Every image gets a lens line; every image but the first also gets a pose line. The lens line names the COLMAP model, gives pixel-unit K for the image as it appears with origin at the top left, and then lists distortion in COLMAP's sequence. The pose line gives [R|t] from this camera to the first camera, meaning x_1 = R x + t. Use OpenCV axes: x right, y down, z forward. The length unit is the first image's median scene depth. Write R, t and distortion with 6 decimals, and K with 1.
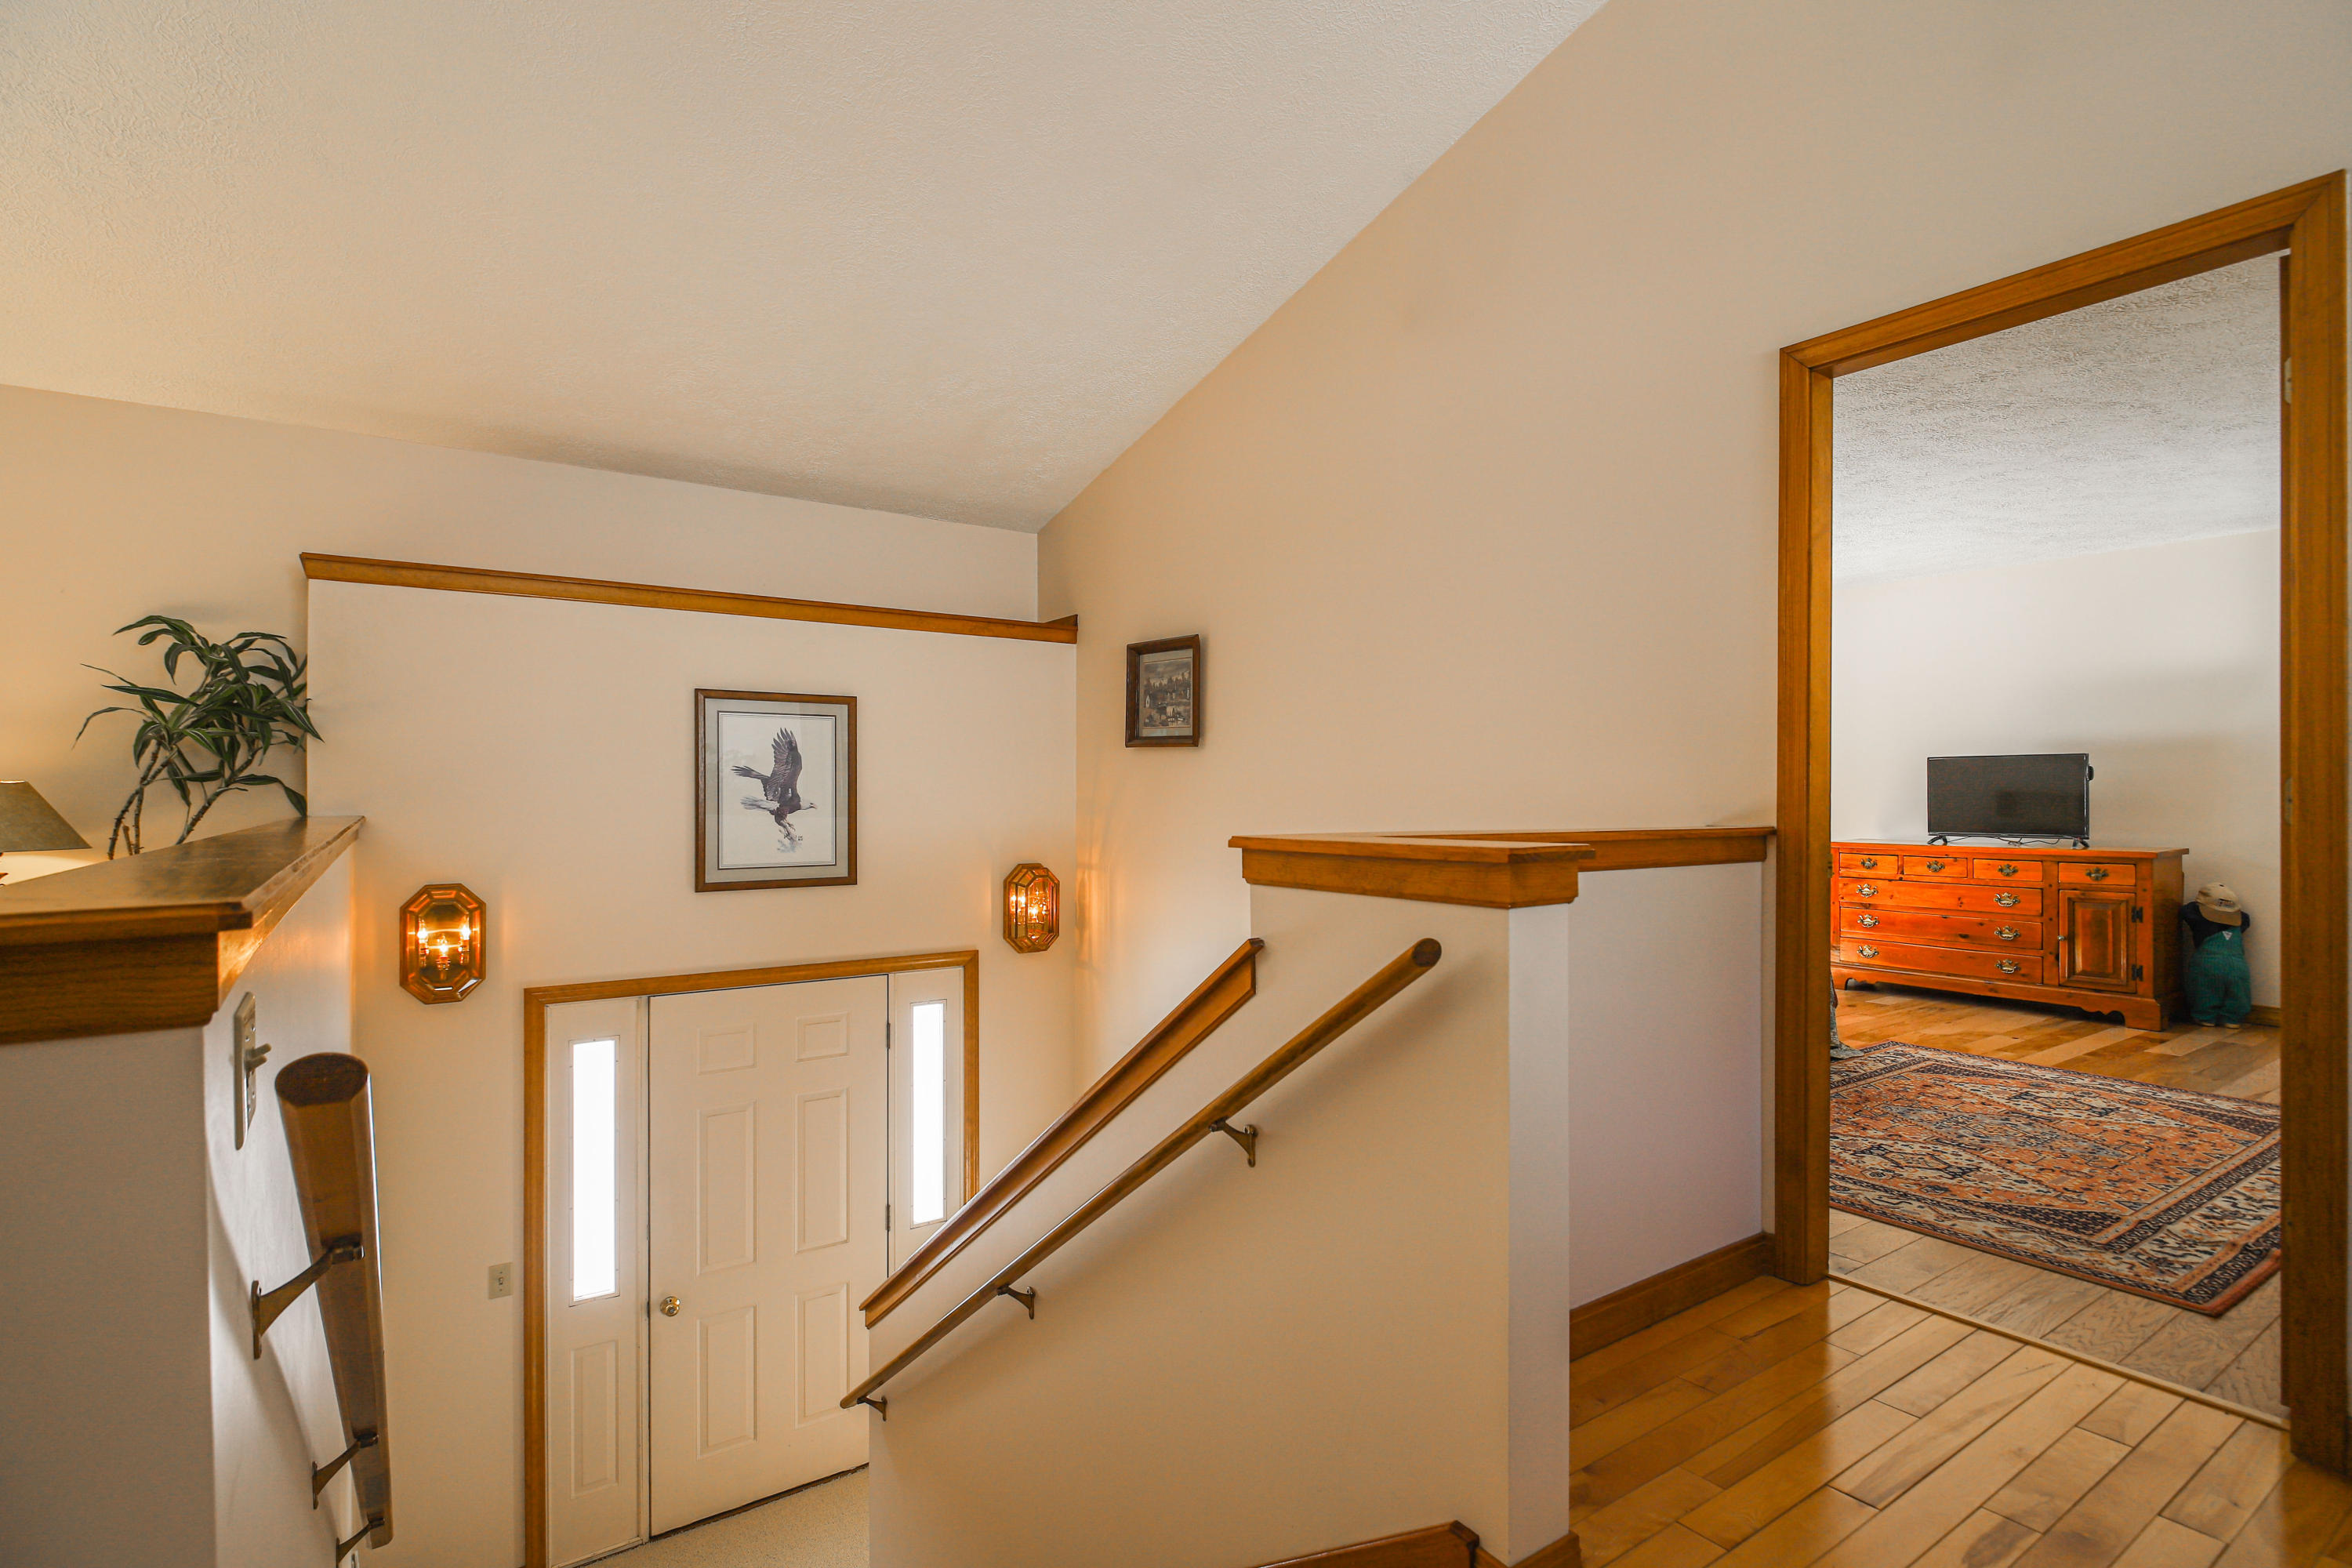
lens RADIAL K [[1143.7, 0, 1181.5], [0, 1143.7, 792.6], [0, 0, 1]] dist [-0.002932, -0.000591]
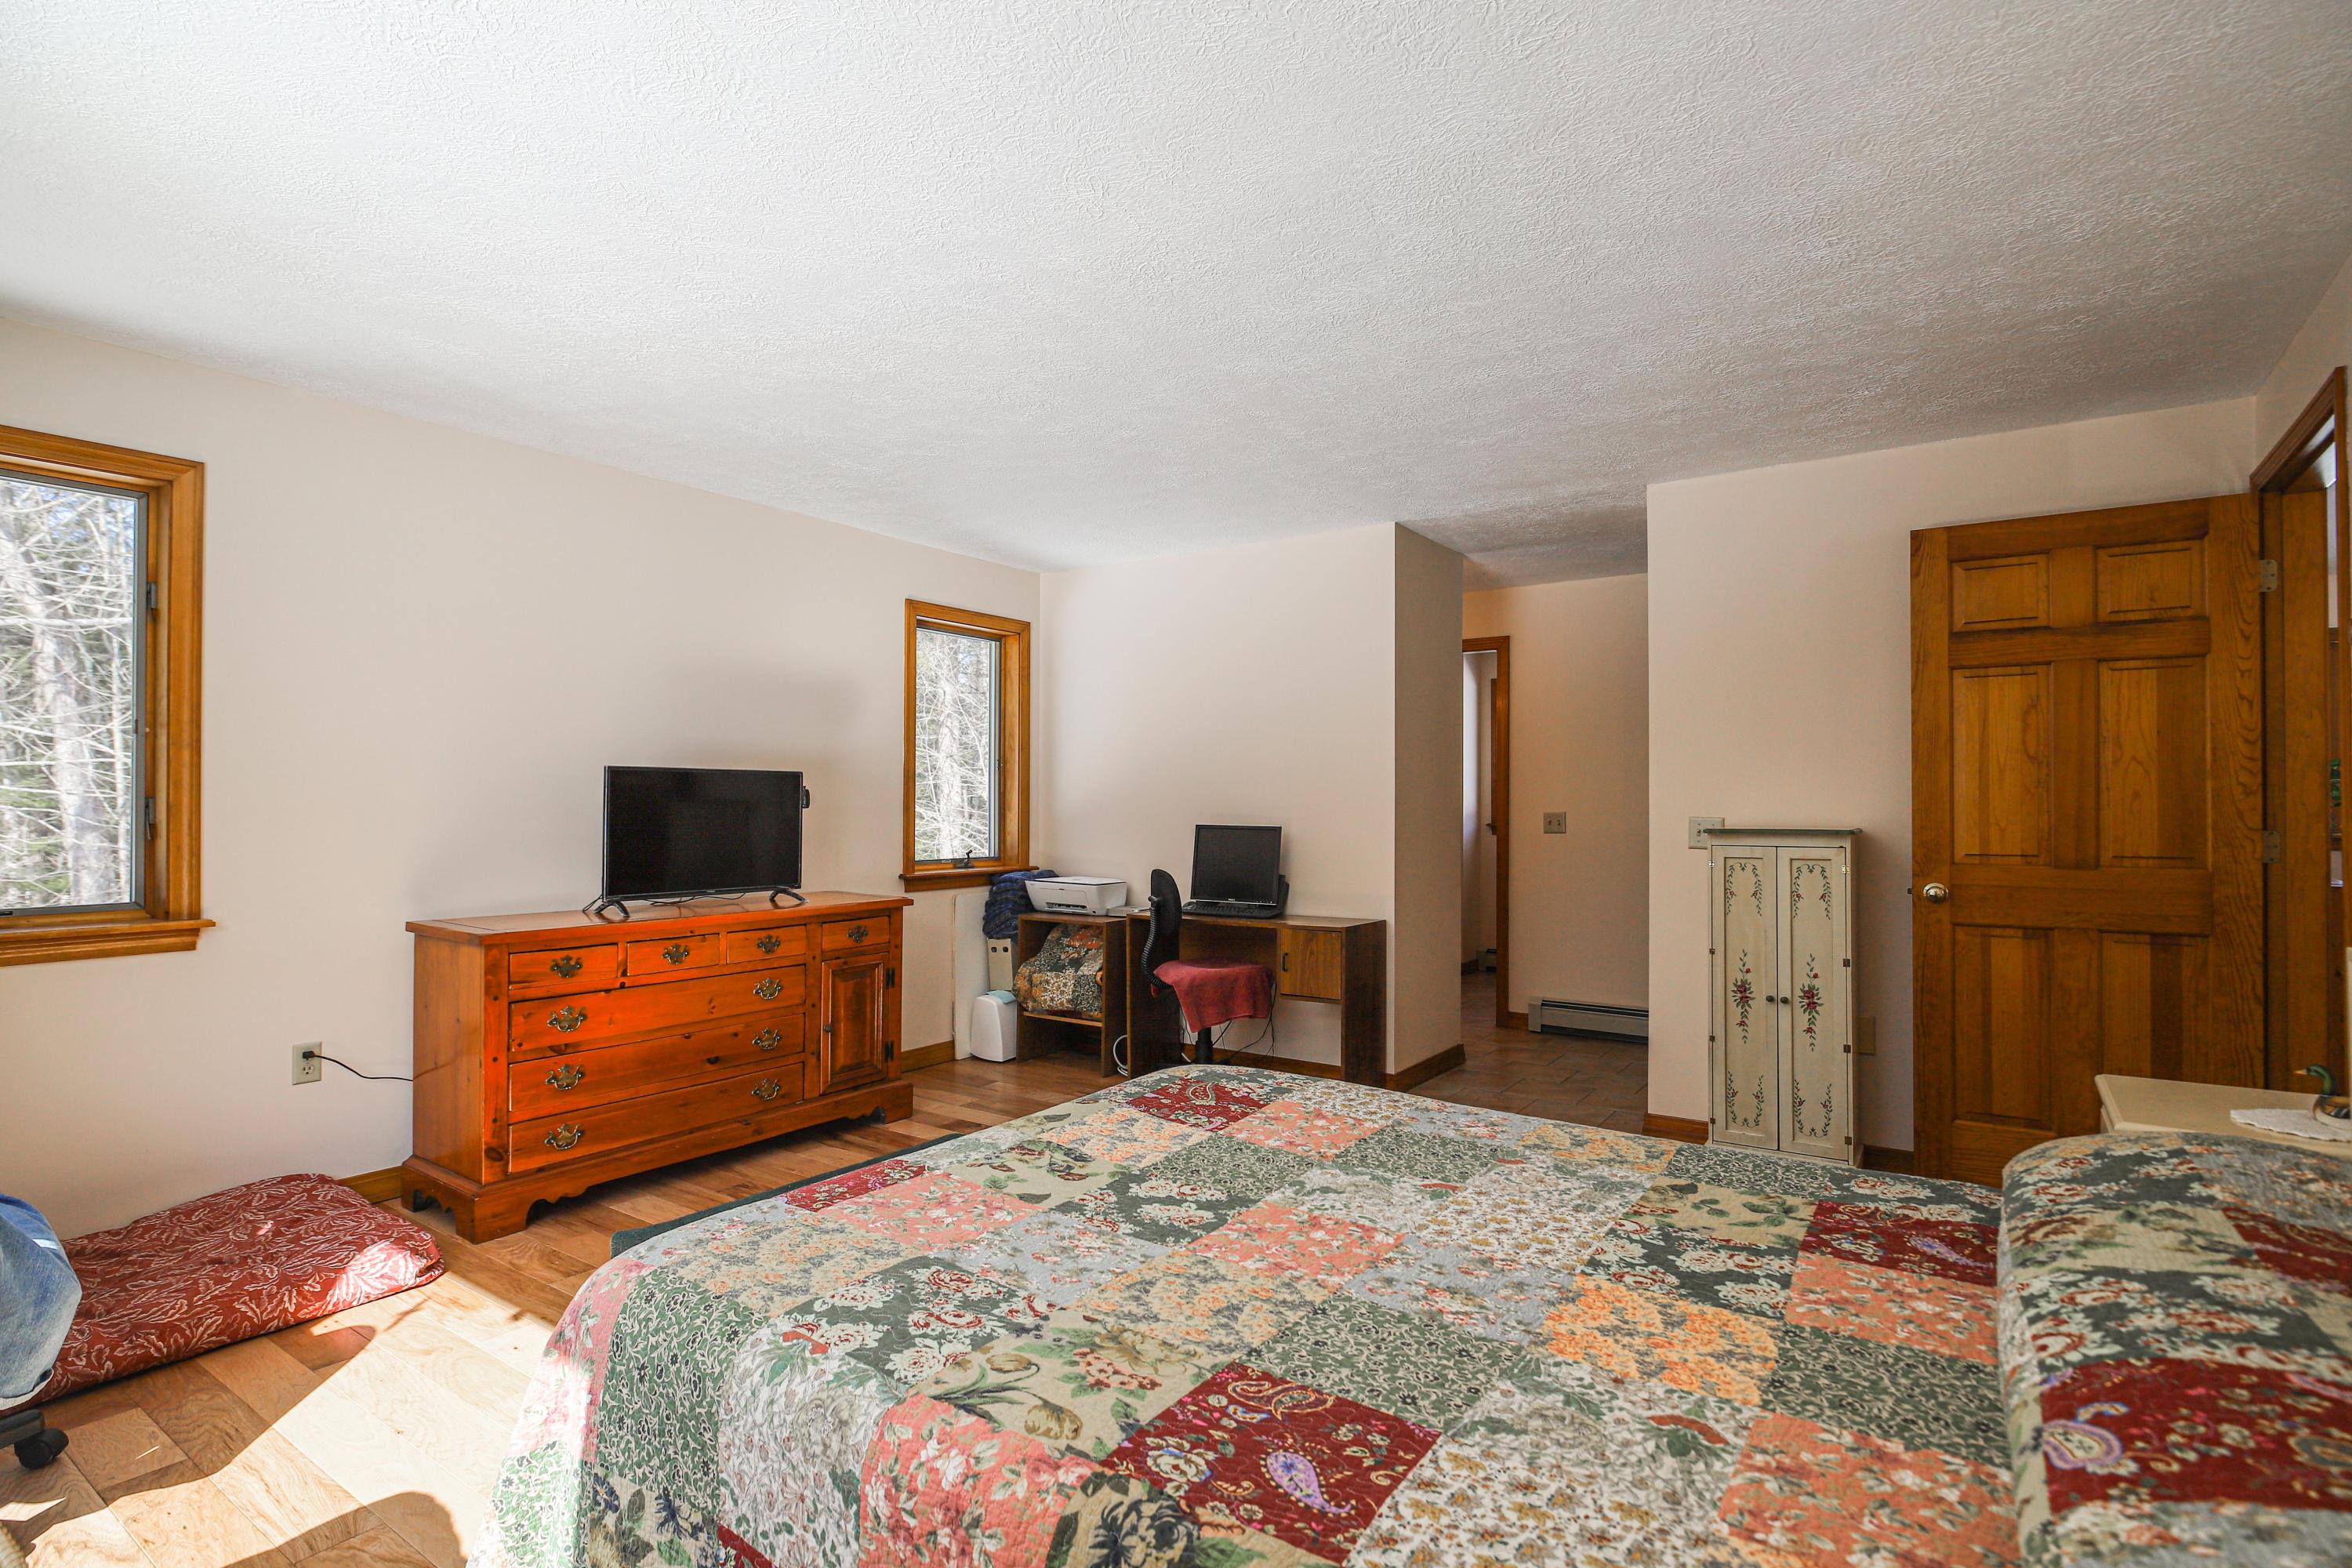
lens RADIAL K [[1143.7, 0, 1181.5], [0, 1143.7, 792.6], [0, 0, 1]] dist [-0.002932, -0.000591]
pose [[-0.346562, 0.008042, 0.937993, 0.018966], [-0.001372, 0.999958, -0.009080, -0.014093], [-0.938026, -0.004434, -0.346536, 1.011566]]
